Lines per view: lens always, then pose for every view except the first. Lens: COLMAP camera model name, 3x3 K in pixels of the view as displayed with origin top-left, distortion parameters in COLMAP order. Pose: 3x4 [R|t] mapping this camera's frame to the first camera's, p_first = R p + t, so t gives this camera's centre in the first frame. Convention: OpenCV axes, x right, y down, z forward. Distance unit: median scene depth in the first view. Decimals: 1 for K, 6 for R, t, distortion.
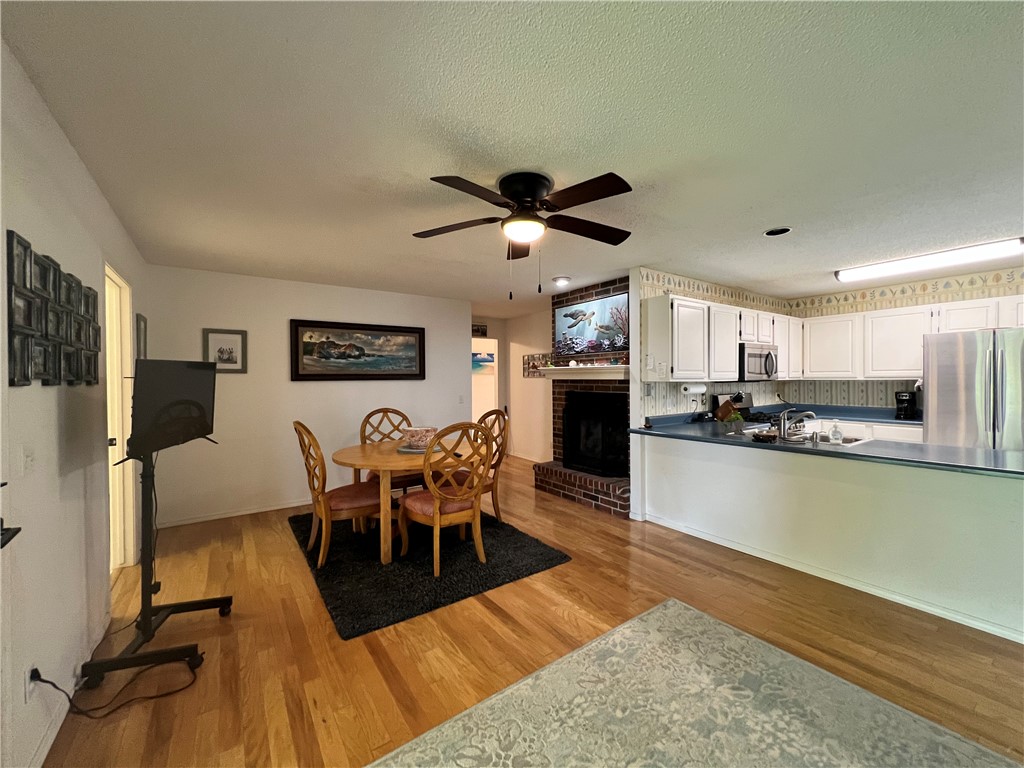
lens RADIAL K [[412.3, 0, 504.3], [0, 412.3, 382.0], [0, 0, 1]] dist [-0.006272, 0.000374]
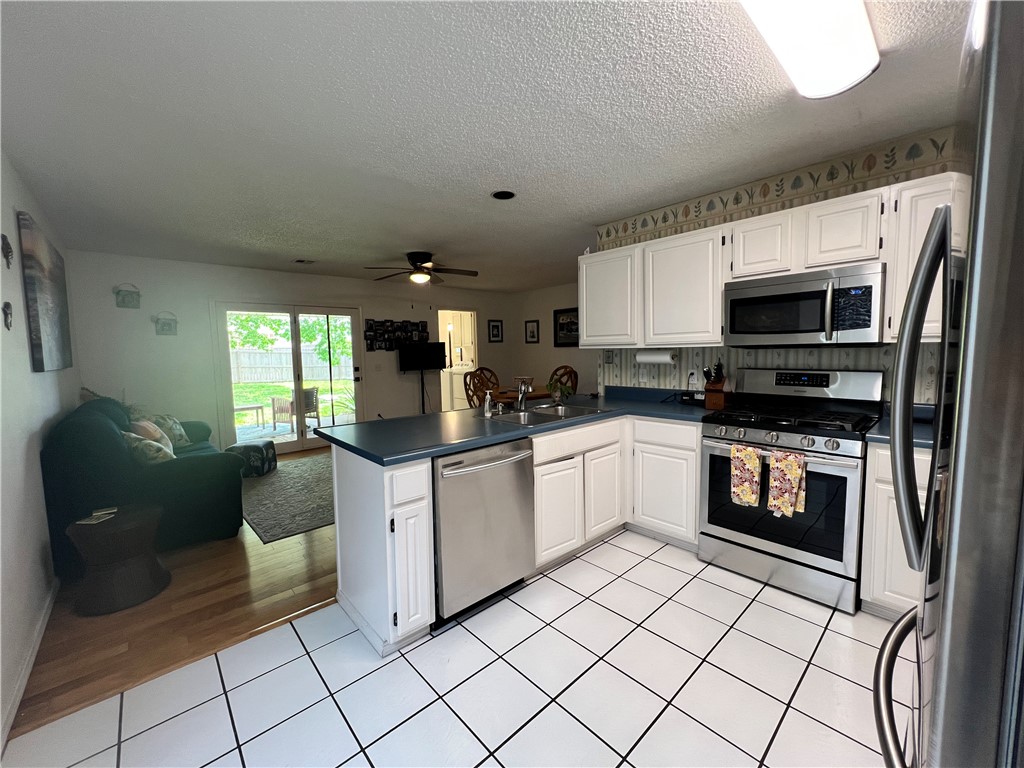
lens RADIAL K [[412.3, 0, 508.6], [0, 412.3, 383.6], [0, 0, 1]] dist [-0.006272, 0.000374]
pose [[0.132912, 0.086563, -0.987340, 1.160722], [0.014392, 0.995905, 0.089251, -0.007158], [0.991023, -0.026073, 0.131122, 0.606649]]
